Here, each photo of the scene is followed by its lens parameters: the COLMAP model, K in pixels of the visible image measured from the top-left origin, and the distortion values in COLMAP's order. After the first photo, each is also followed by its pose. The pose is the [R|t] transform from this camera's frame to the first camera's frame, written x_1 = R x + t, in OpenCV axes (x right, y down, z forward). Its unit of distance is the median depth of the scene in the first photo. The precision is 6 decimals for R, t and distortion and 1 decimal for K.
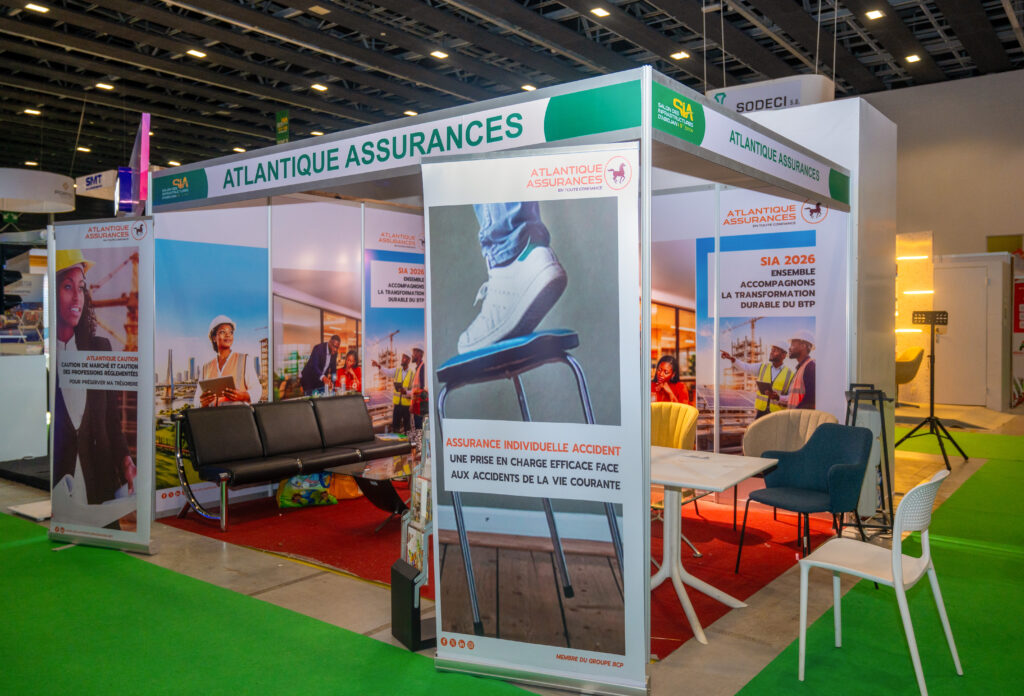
lens RADIAL K [[814.7, 0, 512.9], [0, 814.7, 331.6], [0, 0, 1]] dist [-0.004712, 0.006994]
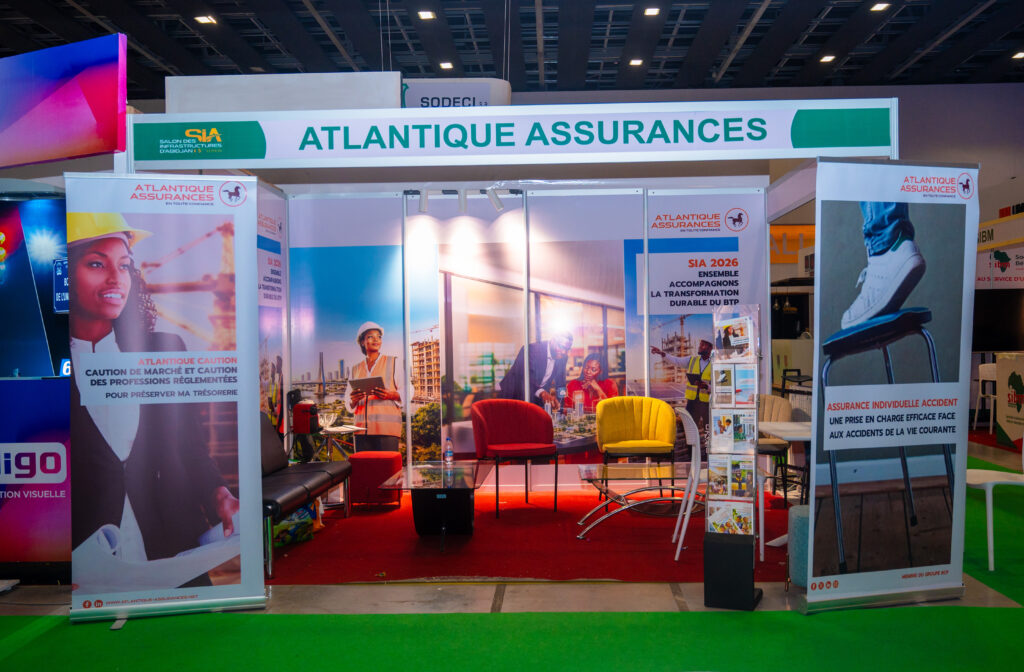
lens RADIAL K [[972.1, 0, 512.3], [0, 972.1, 346.2], [0, 0, 1]] dist [-0.003366, 0.000000]
pose [[0.813269, -0.015252, 0.581688, -0.841788], [0.020685, 0.999782, -0.002705, 0.030573], [-0.581520, 0.014233, 0.813408, 0.101835]]
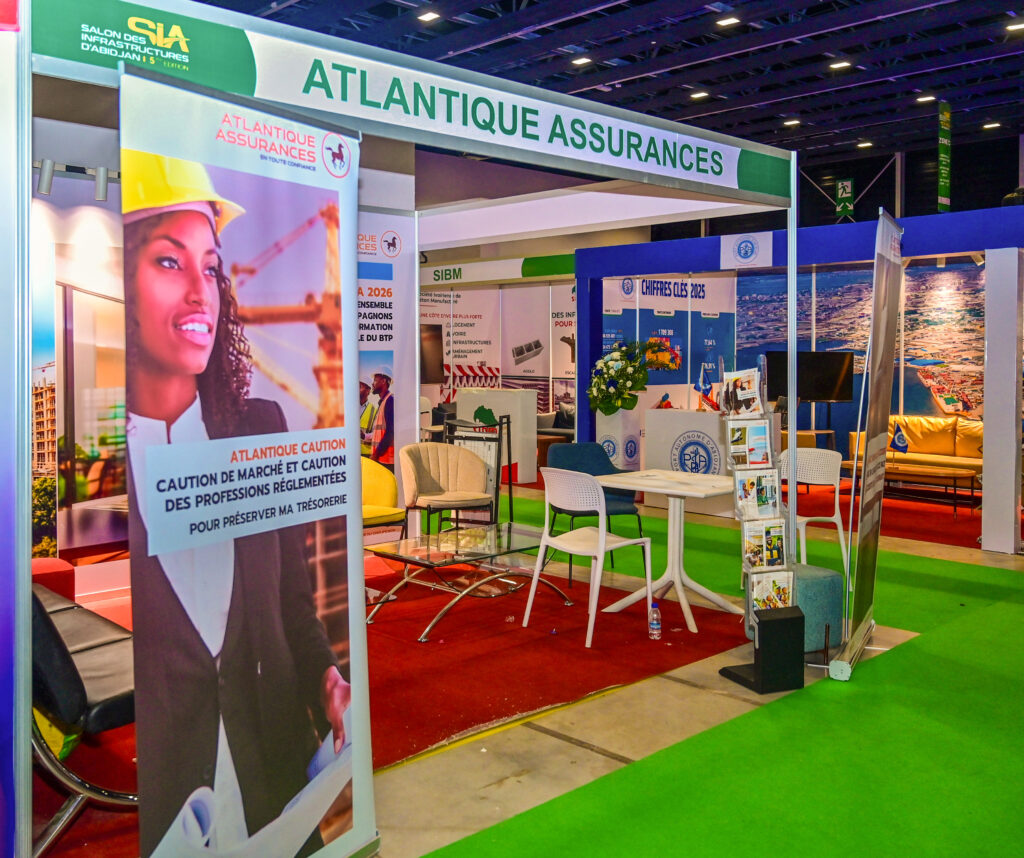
lens RADIAL K [[1036.6, 0, 420.0], [0, 1036.6, 360.9], [0, 0, 1]] dist [-0.009473, 0.000000]
pose [[0.186026, -0.007421, 0.982517, -1.086548], [0.015531, 0.999869, 0.004611, -0.014432], [-0.982422, 0.014402, 0.186117, 0.913286]]
